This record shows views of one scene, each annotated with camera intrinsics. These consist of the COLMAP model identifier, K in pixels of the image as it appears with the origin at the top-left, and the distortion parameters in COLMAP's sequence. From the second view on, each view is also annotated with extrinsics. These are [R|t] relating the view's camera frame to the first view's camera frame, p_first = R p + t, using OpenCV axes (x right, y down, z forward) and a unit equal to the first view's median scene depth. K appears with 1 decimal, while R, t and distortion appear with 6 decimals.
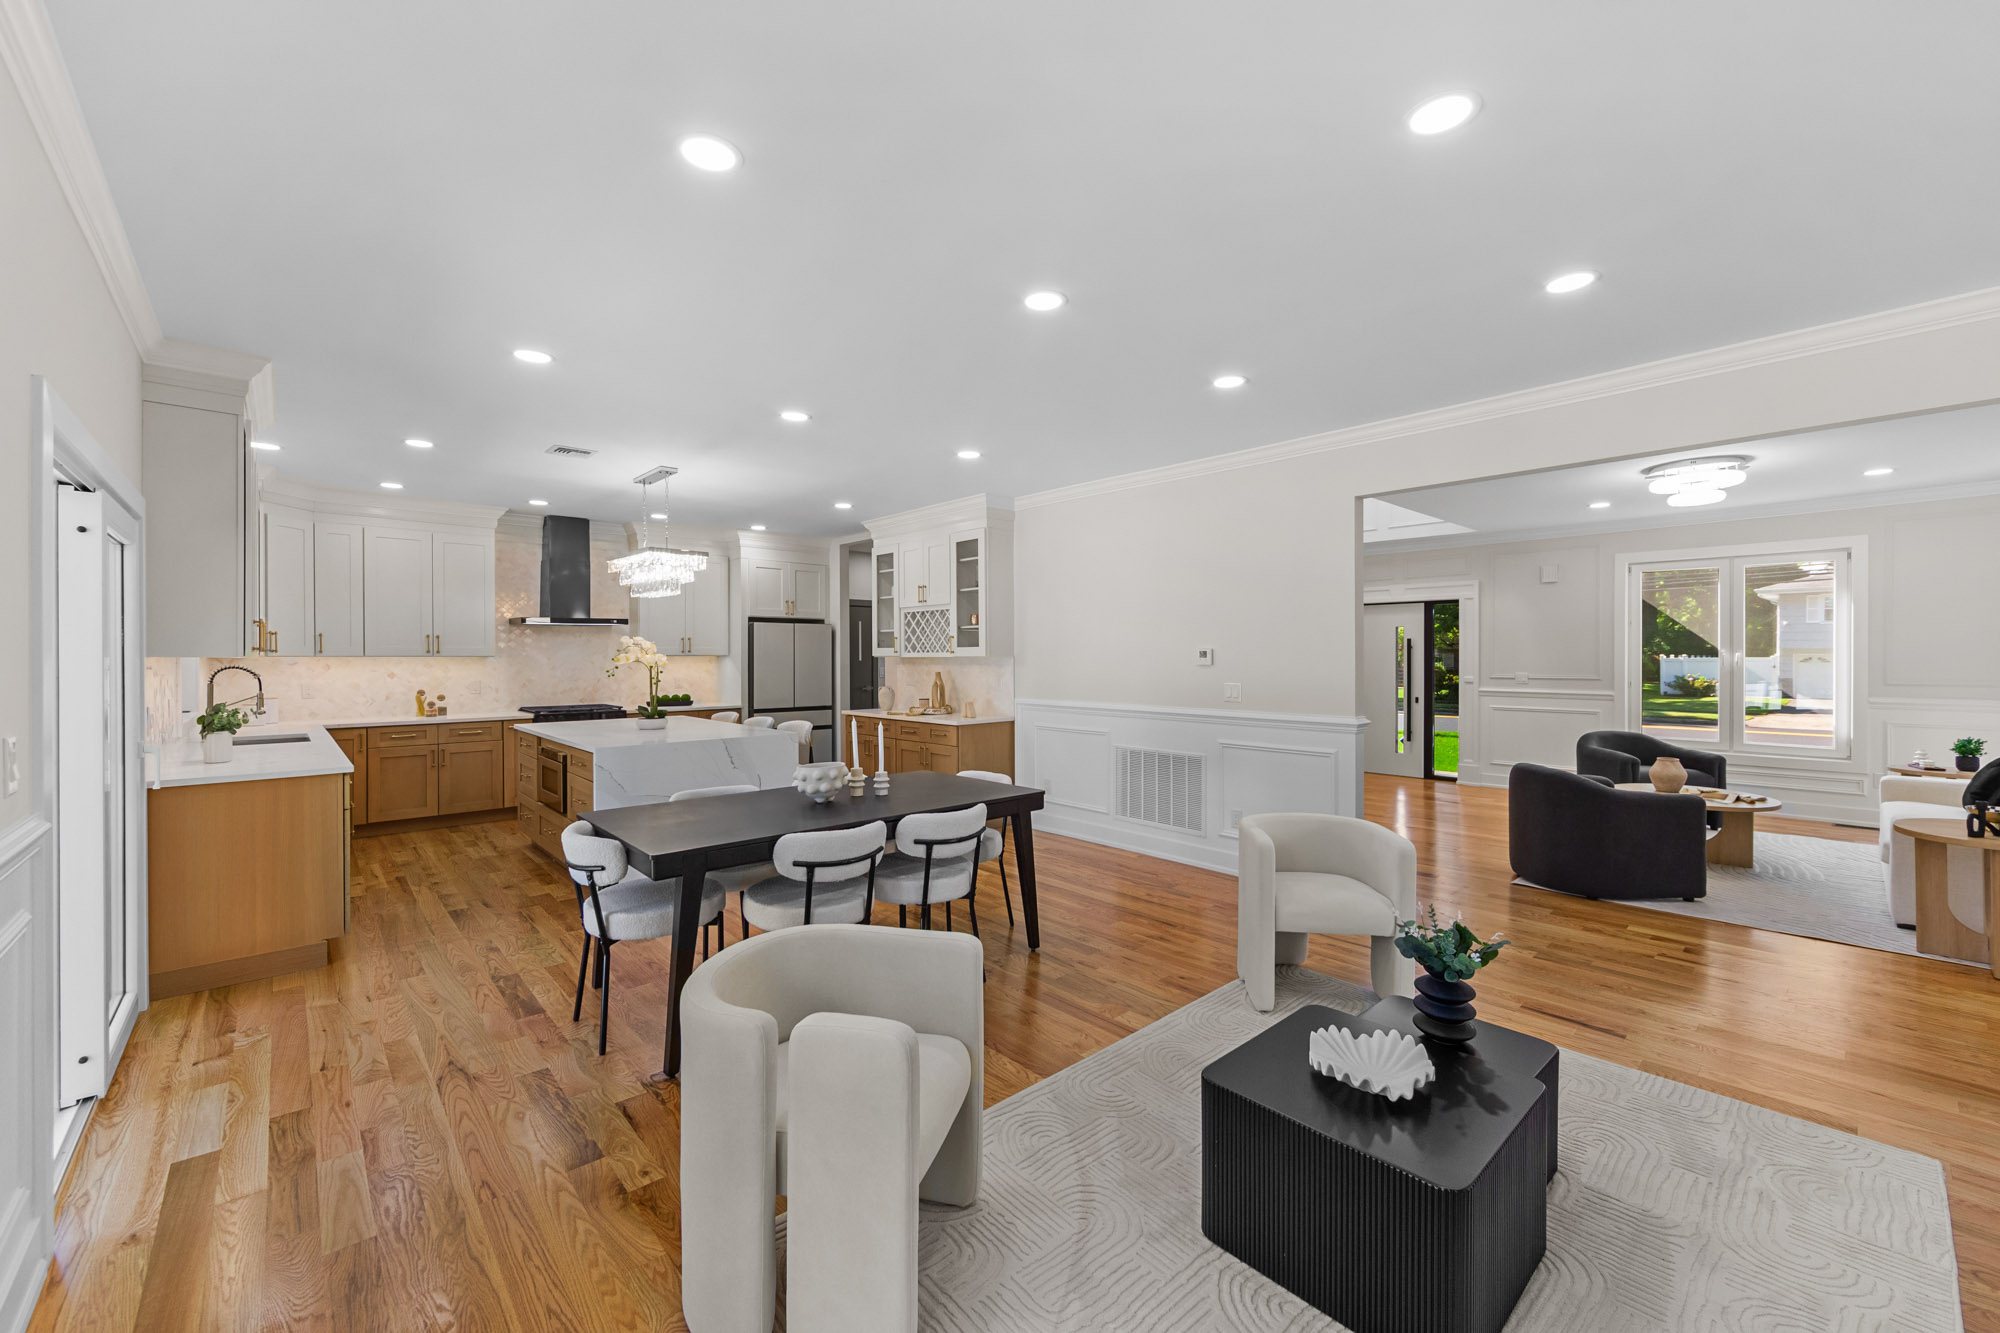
lens RADIAL K [[788.8, 0, 1000.0], [0, 788.8, 659.9], [0, 0, 1]] dist [-0.001439, -0.000539]
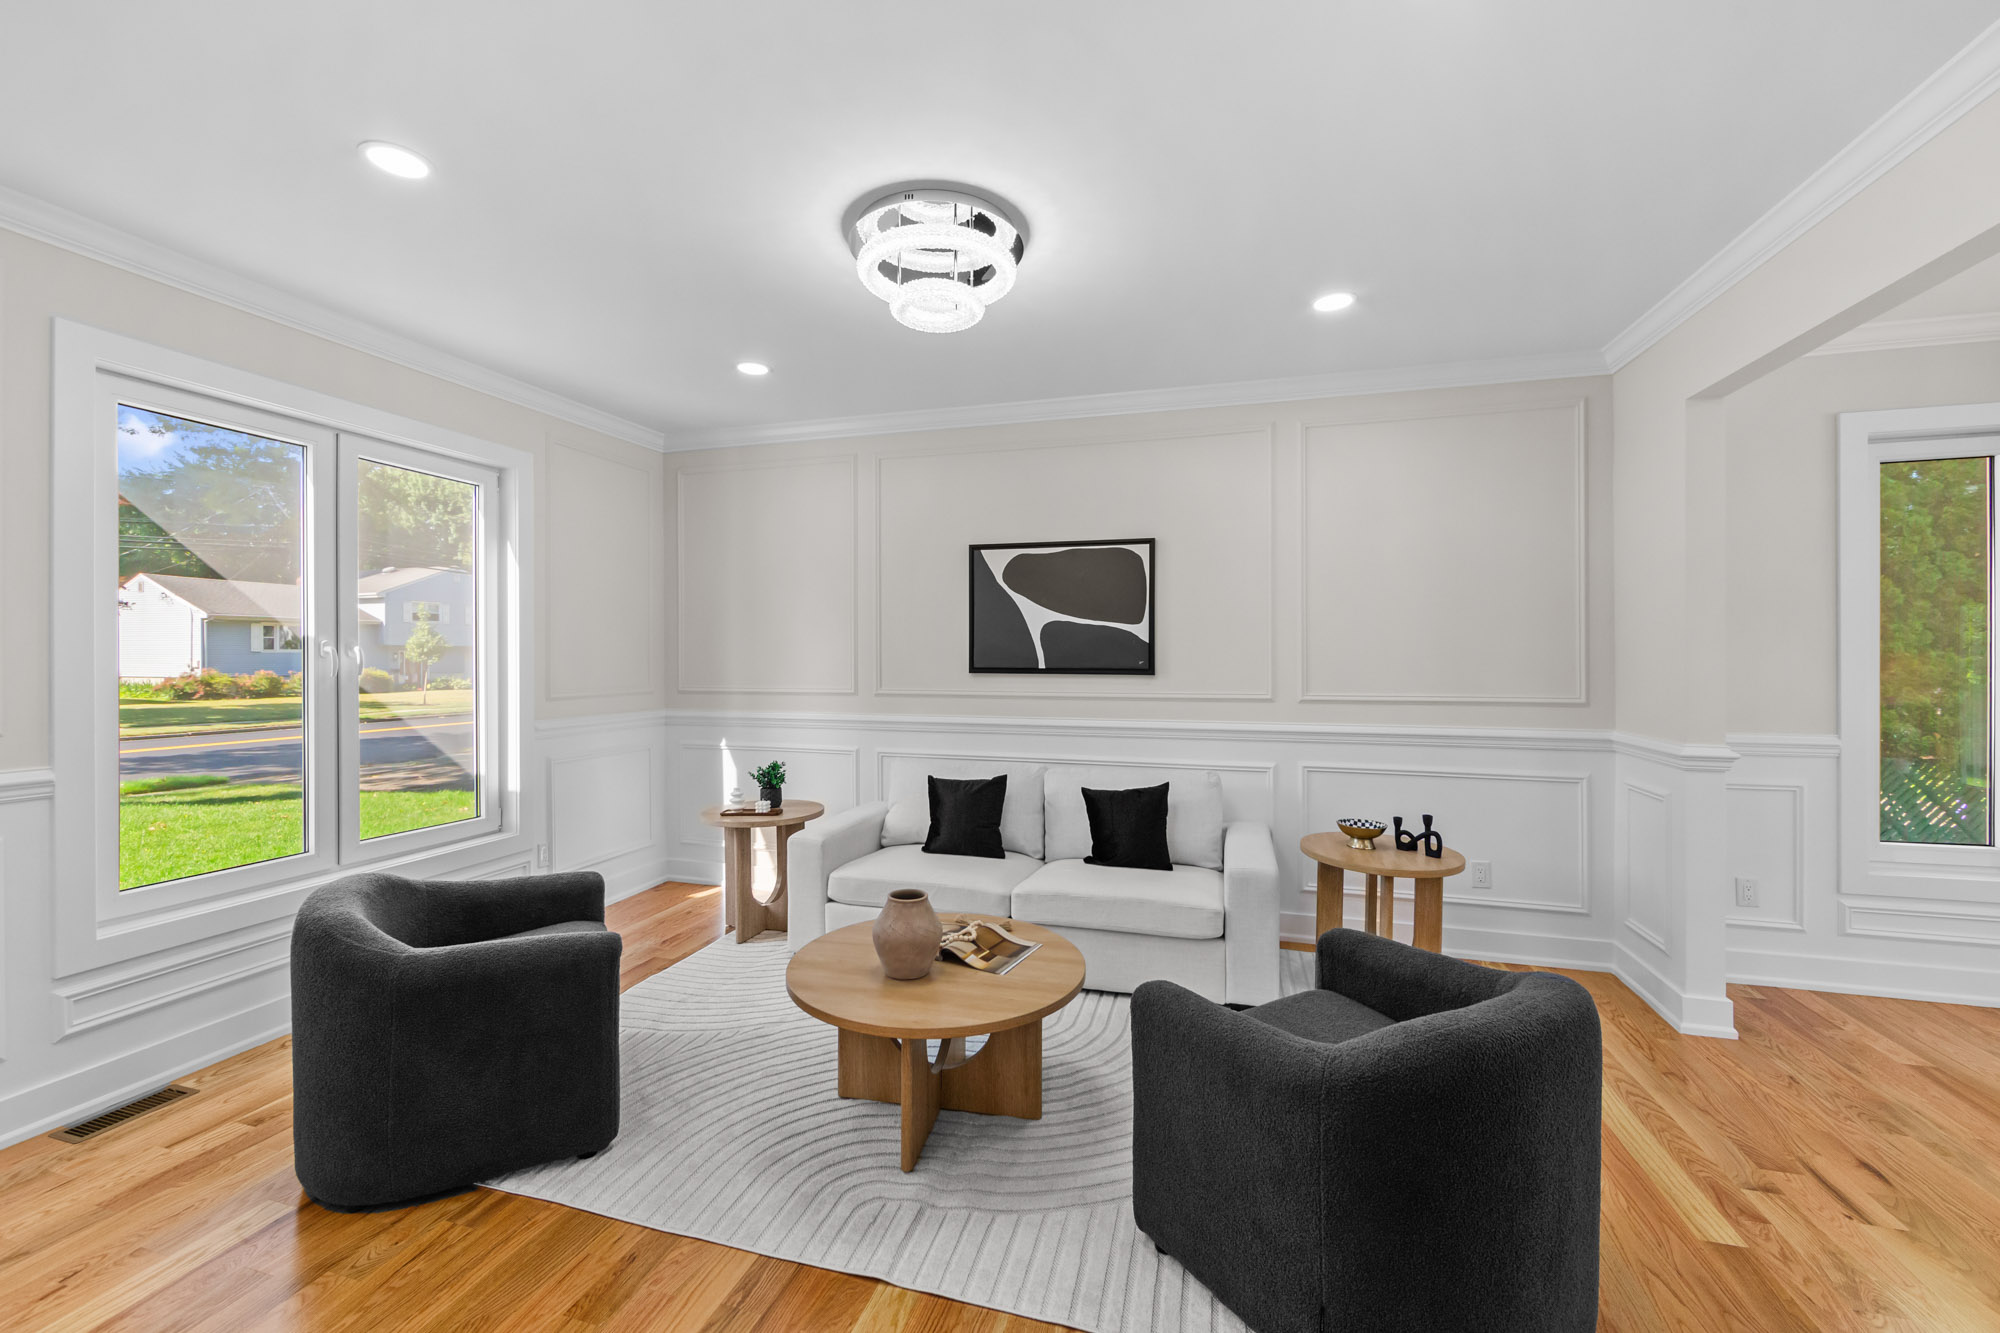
lens RADIAL K [[791.5, 0, 1000.2], [0, 791.5, 657.2], [0, 0, 1]] dist [-0.001558, -0.000357]
pose [[-0.518623, 0.001111, 0.855002, 0.350596], [0.005777, 0.999981, 0.002205, -0.001422], [-0.854984, 0.006083, -0.518619, 0.894317]]
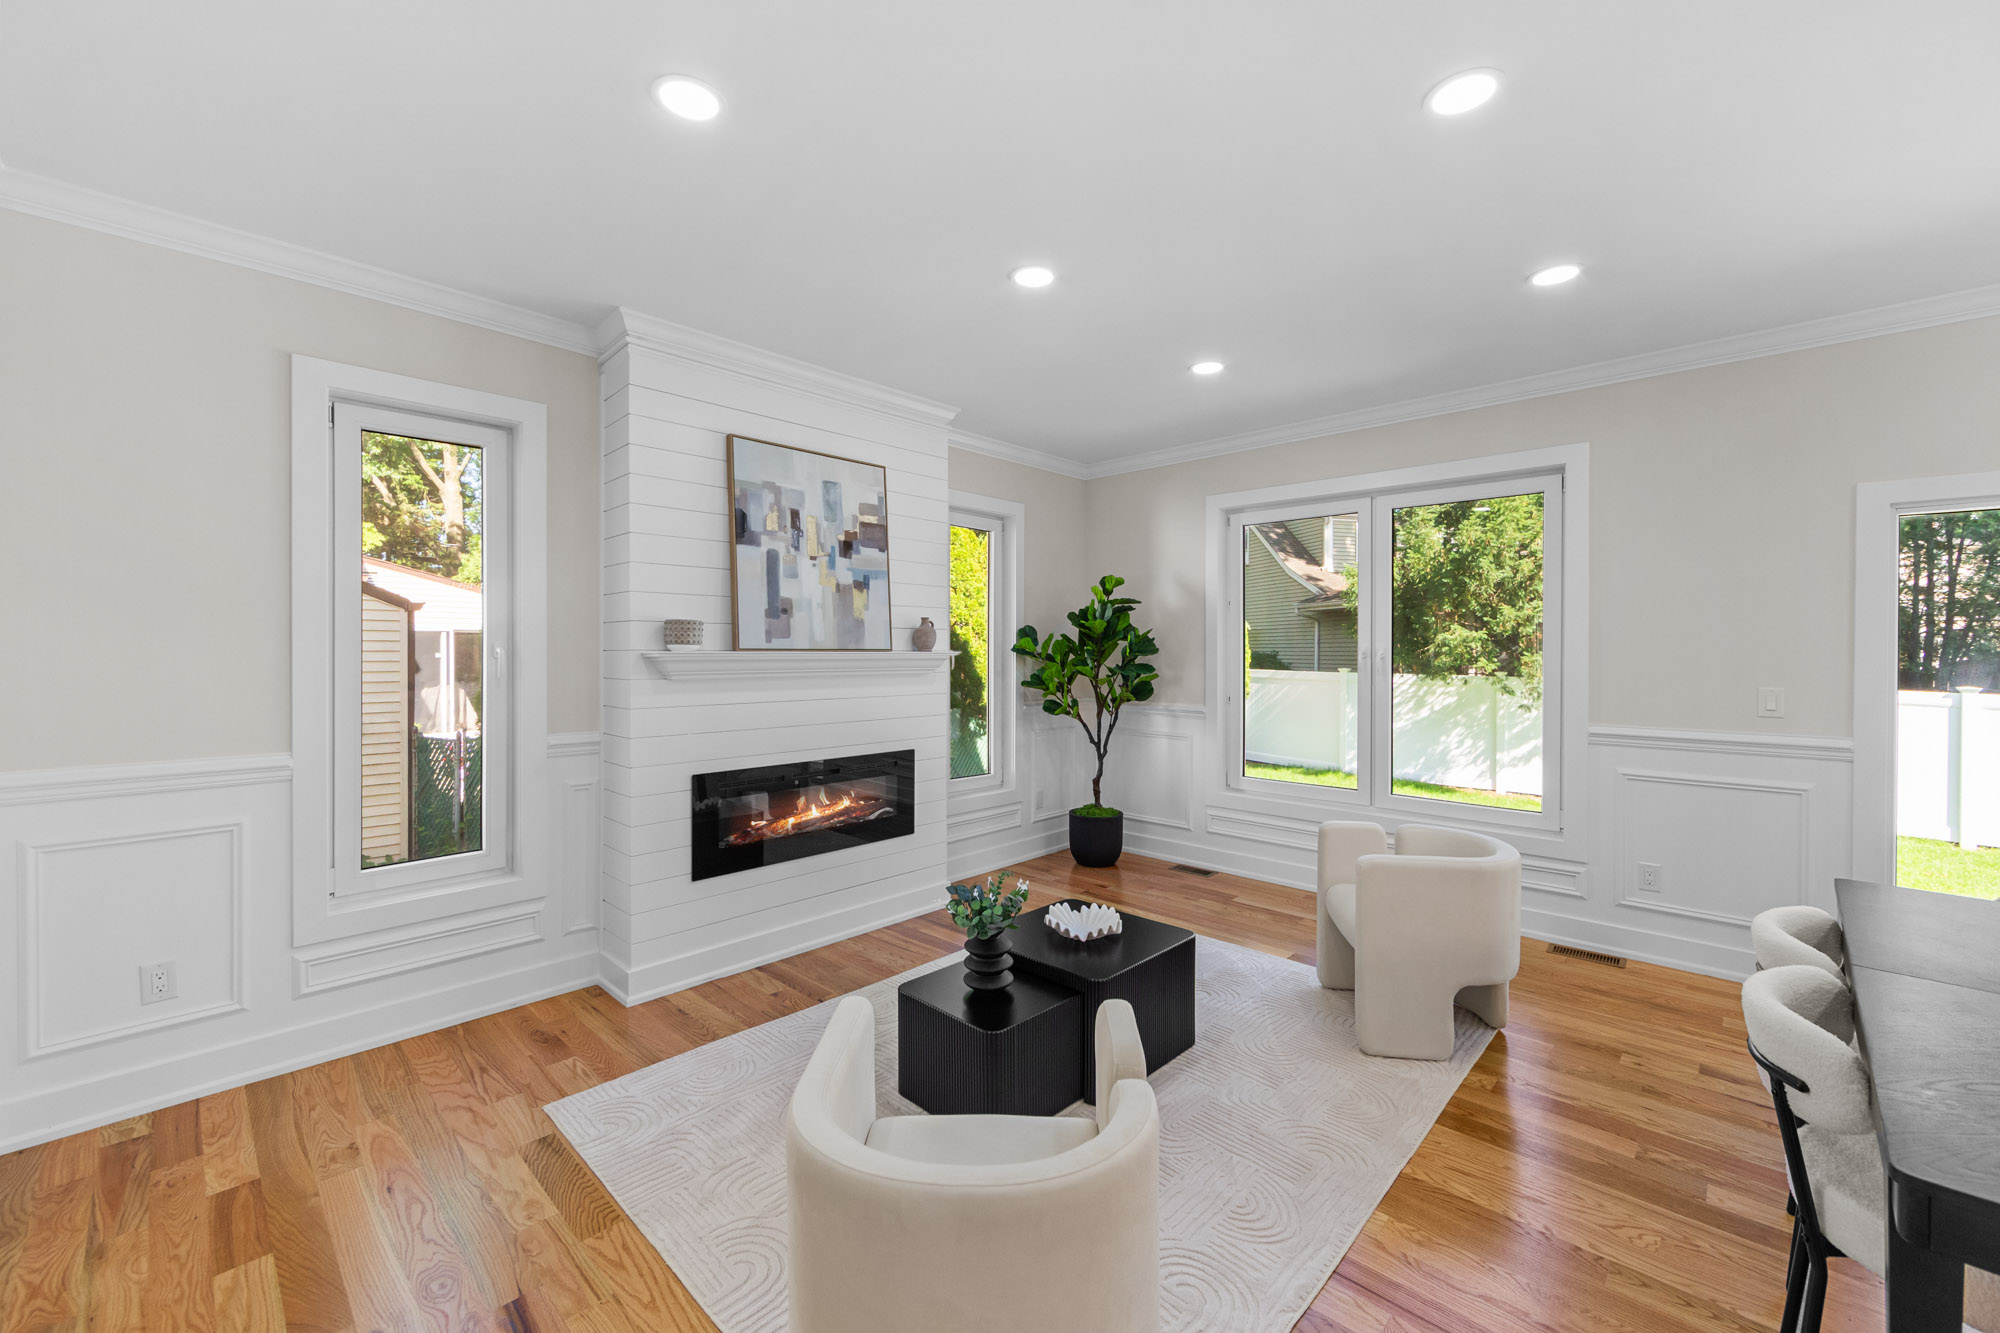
lens RADIAL K [[791.5, 0, 1000.2], [0, 791.5, 657.2], [0, 0, 1]] dist [-0.001558, -0.000357]
pose [[-0.997544, 0.000560, -0.070035, 0.188645], [-0.000320, 0.999921, 0.012548, -0.001570], [0.070037, 0.012539, -0.997466, 0.637717]]
